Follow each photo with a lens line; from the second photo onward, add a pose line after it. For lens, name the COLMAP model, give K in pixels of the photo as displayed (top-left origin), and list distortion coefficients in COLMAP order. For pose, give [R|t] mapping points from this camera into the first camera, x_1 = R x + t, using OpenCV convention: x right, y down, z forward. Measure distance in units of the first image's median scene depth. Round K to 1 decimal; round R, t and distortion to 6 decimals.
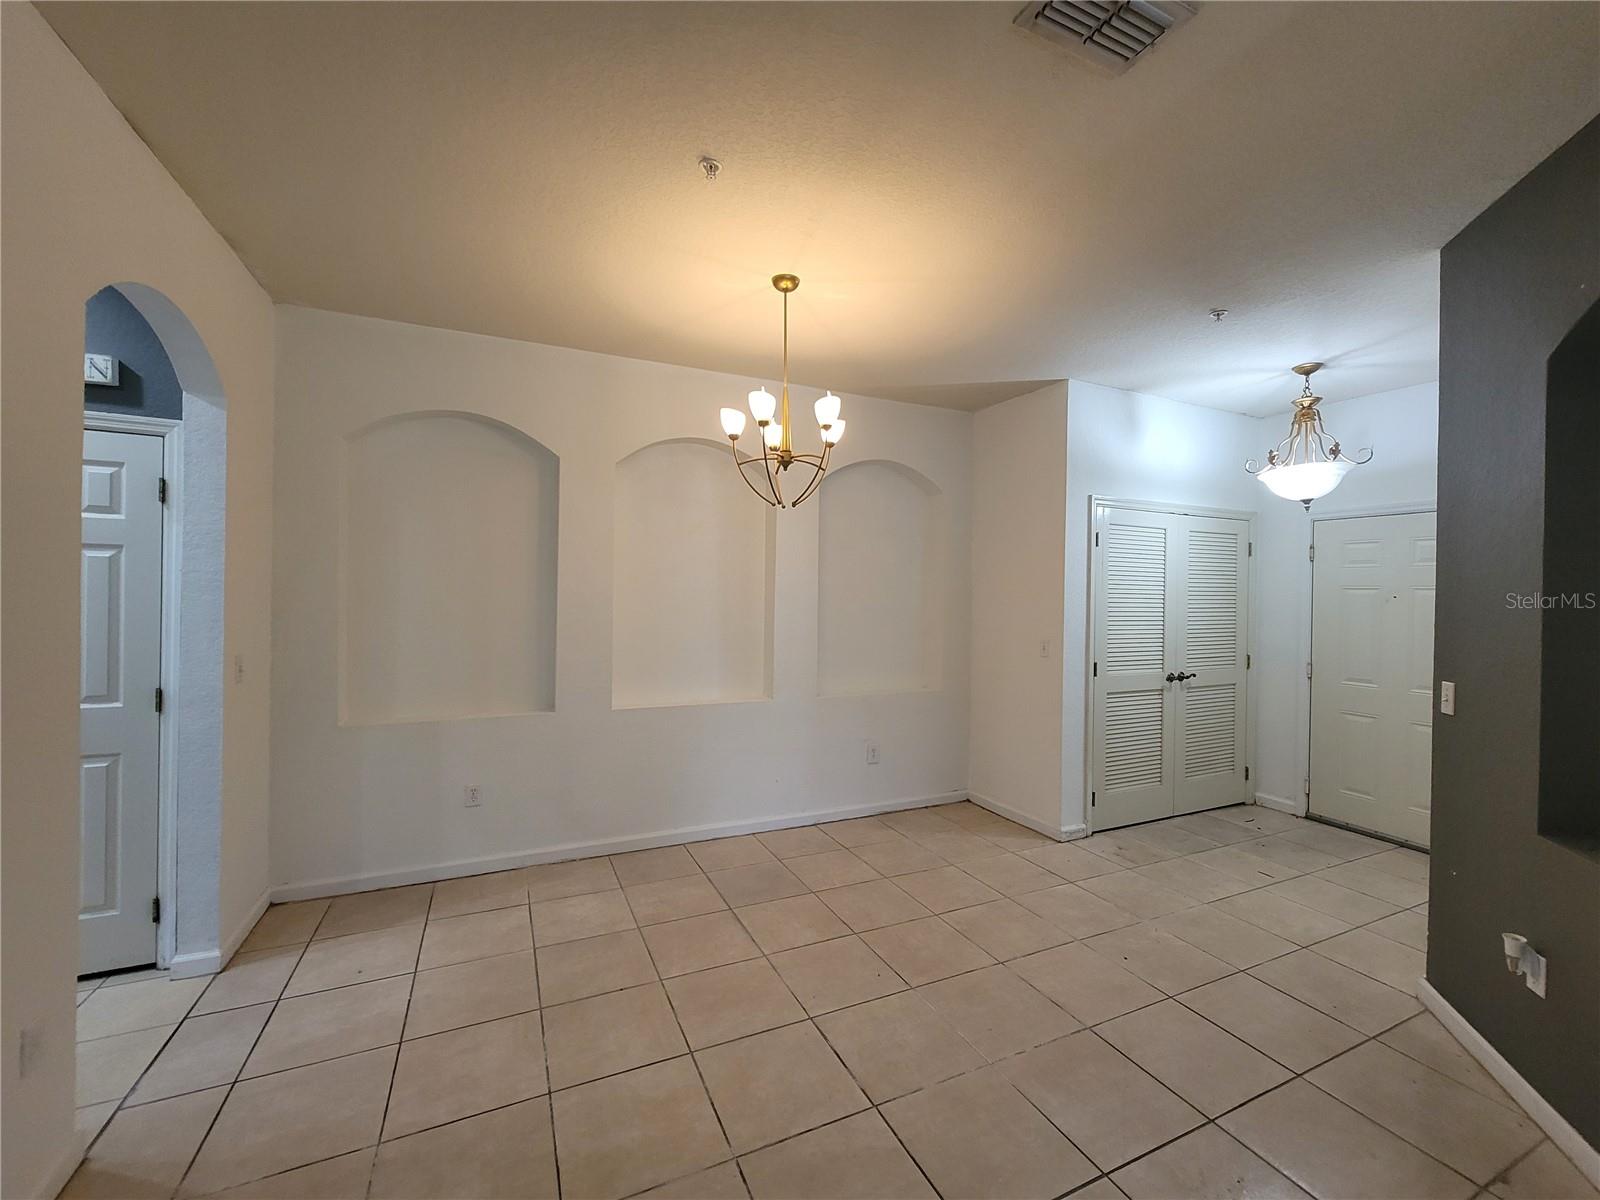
lens RADIAL K [[650.6, 0, 796.8], [0, 650.6, 593.6], [0, 0, 1]] dist [-0.006534, 0.001267]
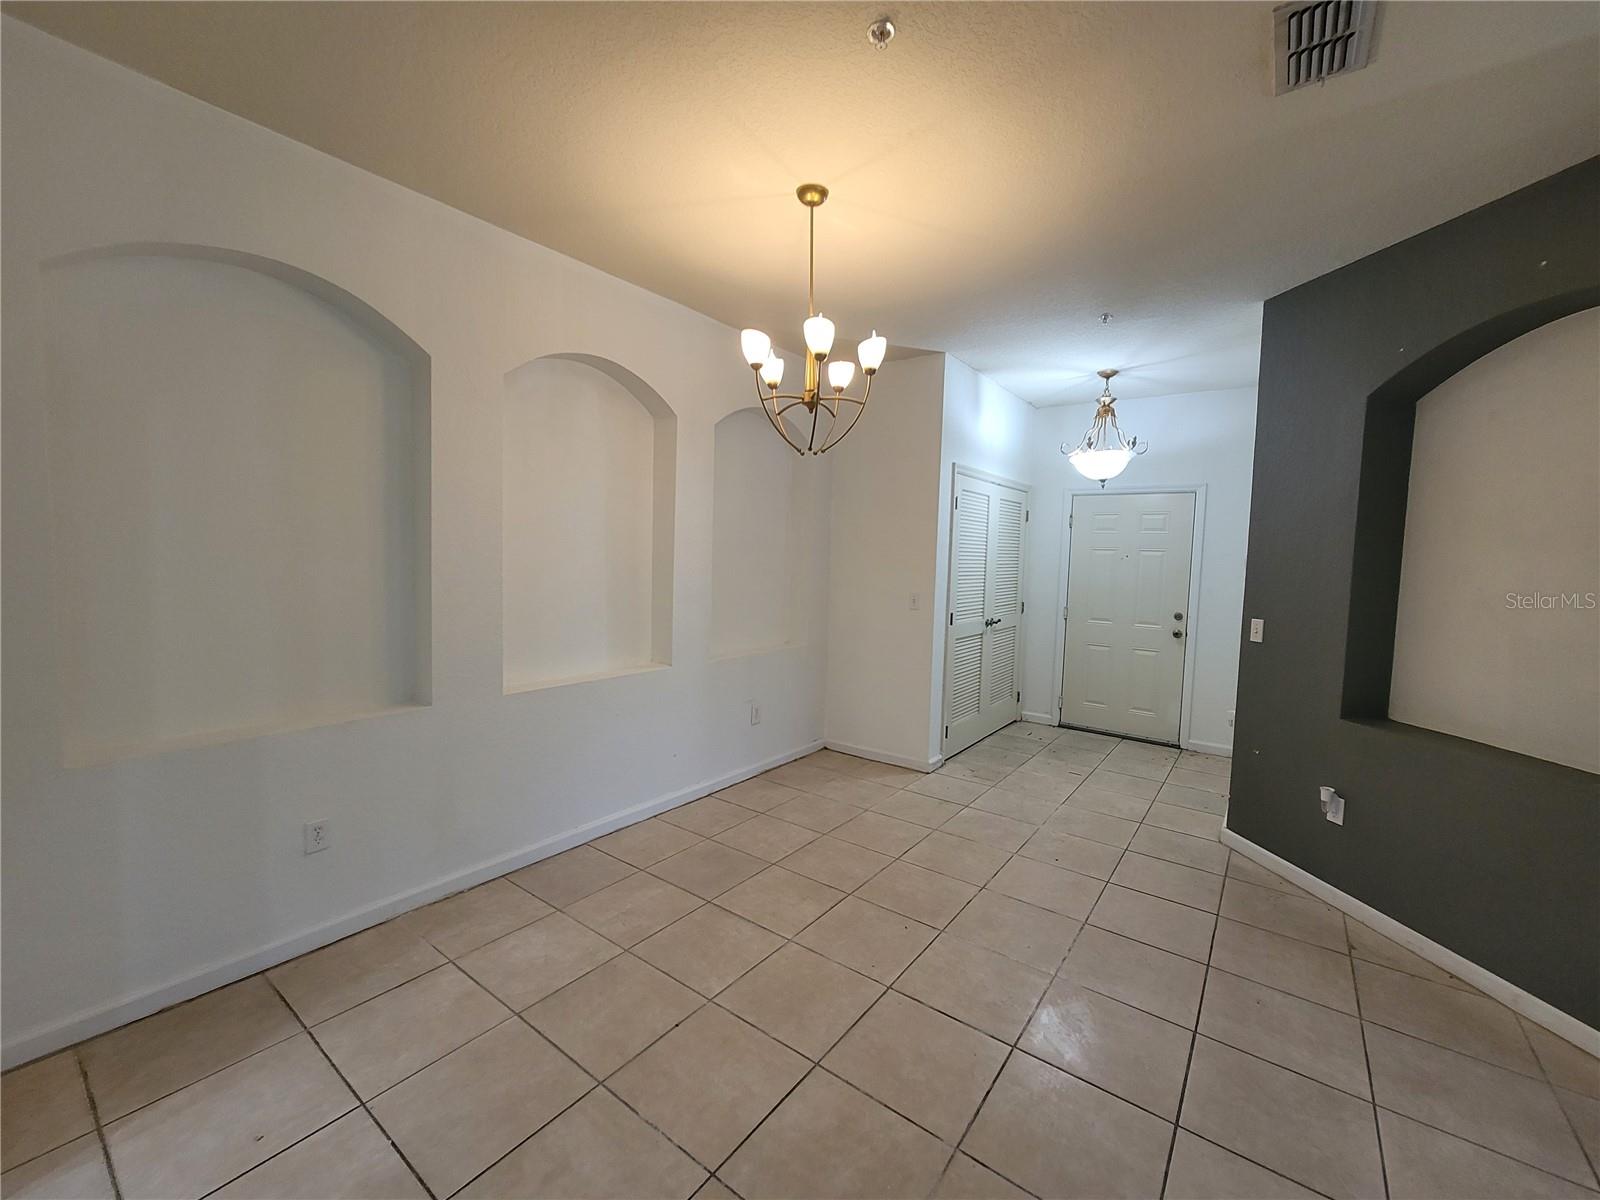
lens RADIAL K [[650.6, 0, 799.6], [0, 650.6, 592.8], [0, 0, 1]] dist [-0.006534, 0.001267]
pose [[0.879553, -0.020757, 0.475347, -0.341506], [-0.013944, 0.997494, 0.069358, -0.003473], [-0.475596, -0.067632, 0.877060, 0.153253]]
